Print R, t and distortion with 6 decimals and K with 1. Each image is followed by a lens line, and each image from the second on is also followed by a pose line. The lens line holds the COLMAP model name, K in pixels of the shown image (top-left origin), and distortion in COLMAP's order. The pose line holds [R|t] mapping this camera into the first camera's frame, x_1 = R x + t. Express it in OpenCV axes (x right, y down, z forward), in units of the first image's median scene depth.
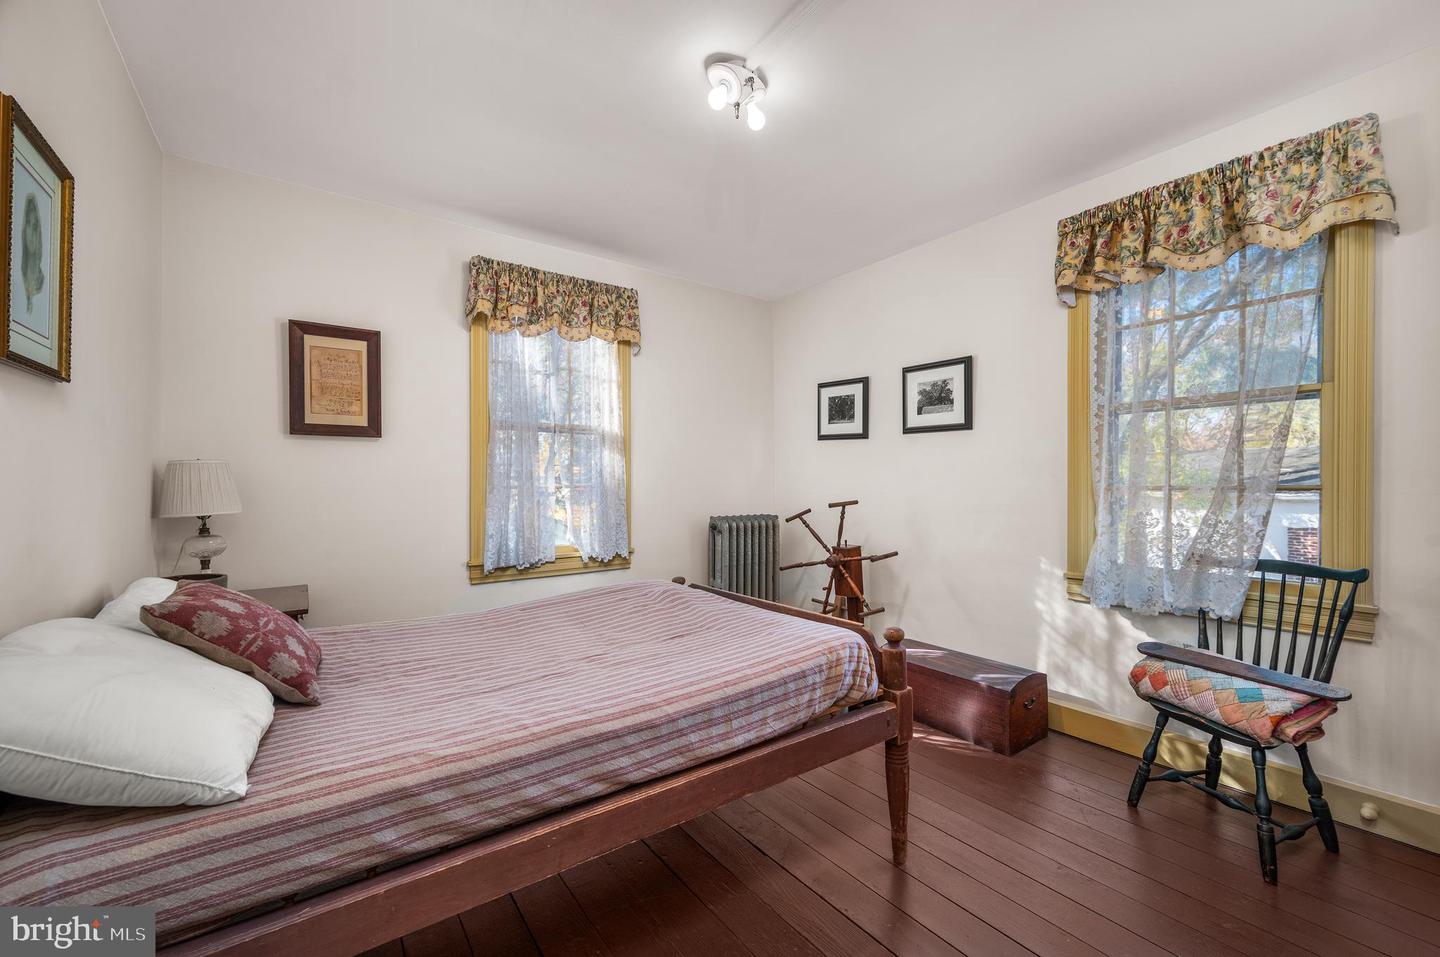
lens RADIAL K [[566.0, 0, 720.4], [0, 566.0, 483.1], [0, 0, 1]] dist [-0.002646, 0.000018]
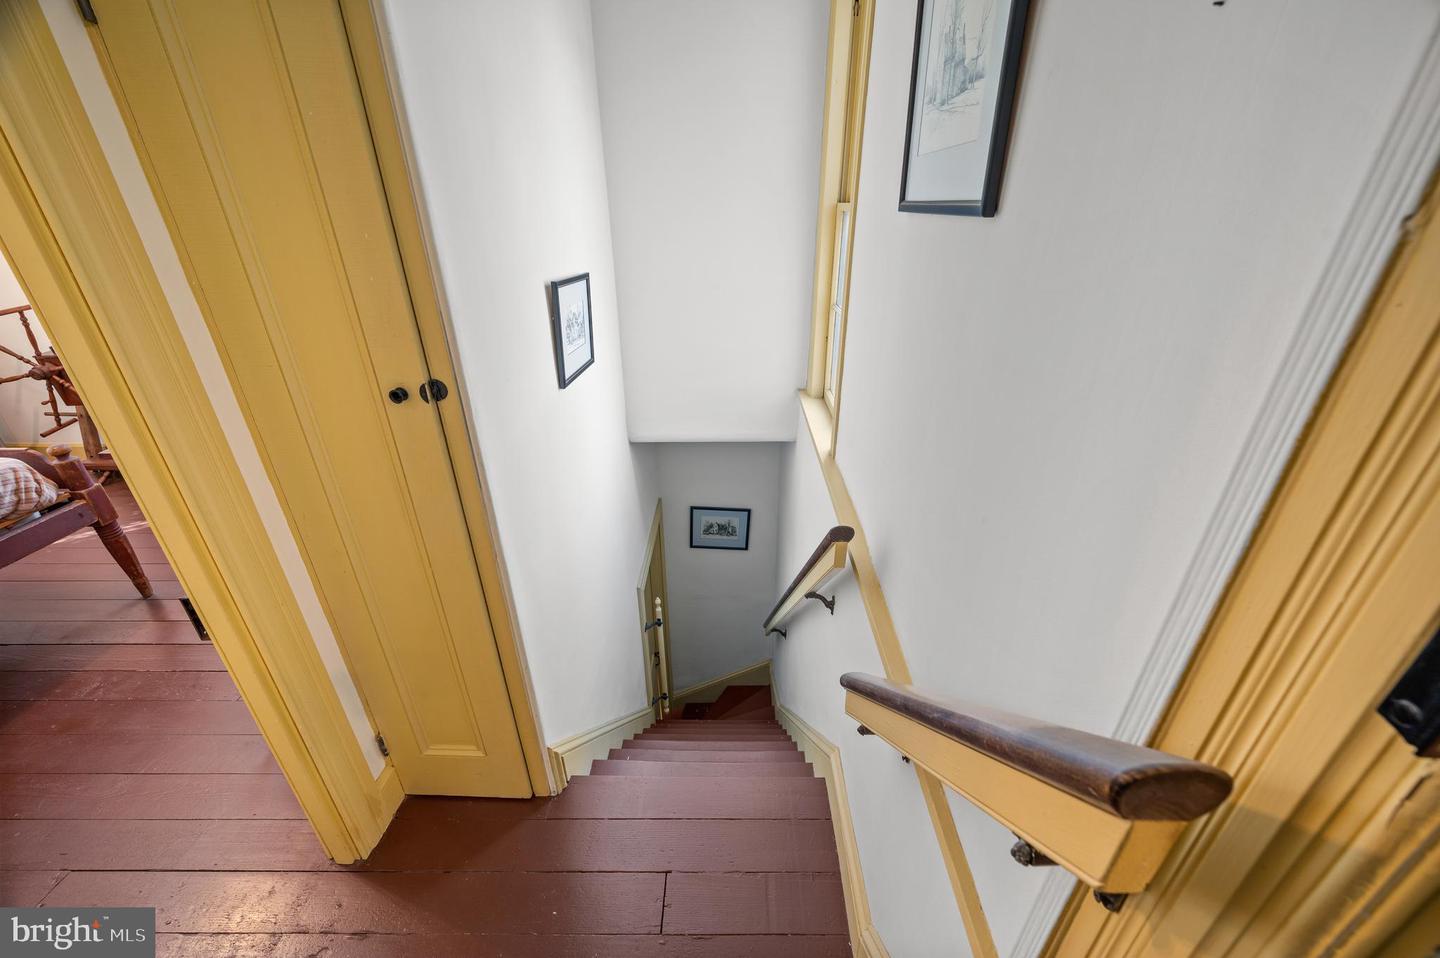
lens RADIAL K [[566.0, 0, 725.3], [0, 566.0, 479.8], [0, 0, 1]] dist [-0.002646, 0.000018]
pose [[0.610291, -0.356518, 0.707418, 0.304214], [-0.001910, 0.892339, 0.451361, -0.234072], [-0.792175, -0.276813, 0.543906, -0.845439]]
